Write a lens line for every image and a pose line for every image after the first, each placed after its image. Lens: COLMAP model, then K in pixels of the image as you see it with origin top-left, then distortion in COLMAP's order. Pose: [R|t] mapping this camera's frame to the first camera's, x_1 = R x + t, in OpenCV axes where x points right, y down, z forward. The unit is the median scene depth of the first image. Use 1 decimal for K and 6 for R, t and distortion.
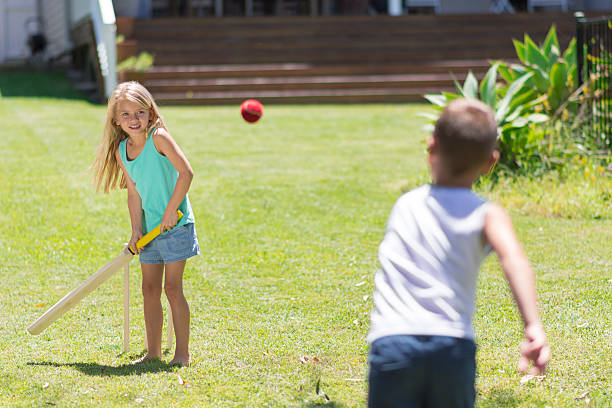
lens RADIAL K [[2042.2, 0, 309.4], [0, 2042.2, 204.0], [0, 0, 1]] dist [0.024186, 0.000000]
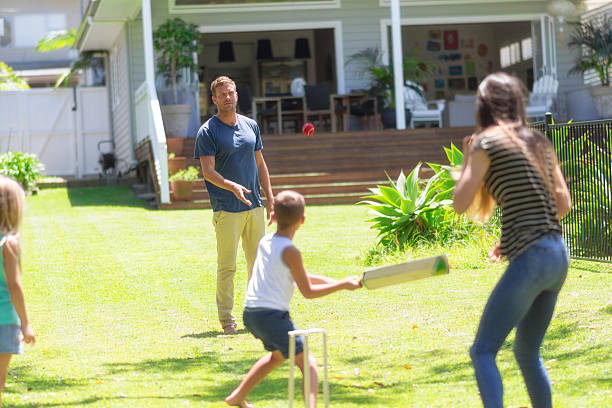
lens RADIAL K [[2042.2, 0, 309.8], [0, 2042.2, 202.4], [0, 0, 1]] dist [0.024186, 0.000000]
pose [[0.998651, -0.027218, -0.044230, 0.075311], [0.024660, 0.998048, -0.057382, 0.034117], [0.045705, 0.056214, 0.997372, -0.377342]]
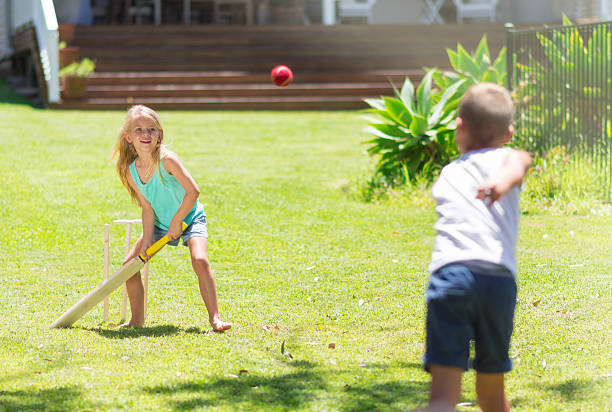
lens RADIAL K [[2061.7, 0, 302.4], [0, 2061.7, 205.9], [0, 0, 1]] dist [0.027081, 0.000000]
pose [[0.999375, 0.008112, 0.034396, -0.012136], [-0.007936, 0.999955, -0.005254, 0.008054], [-0.034437, 0.004978, 0.999394, -0.071909]]
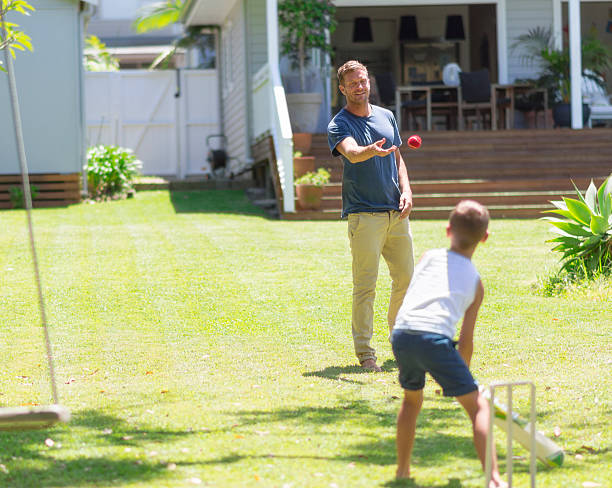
lens RADIAL K [[2445.8, 0, 302.2], [0, 2445.8, 242.3], [0, 0, 1]] dist [0.070308, 0.000000]
pose [[0.994861, -0.001945, -0.101233, 0.055178], [-0.002680, 0.998959, -0.045528, 0.030814], [0.101216, 0.045565, 0.993820, -0.348946]]
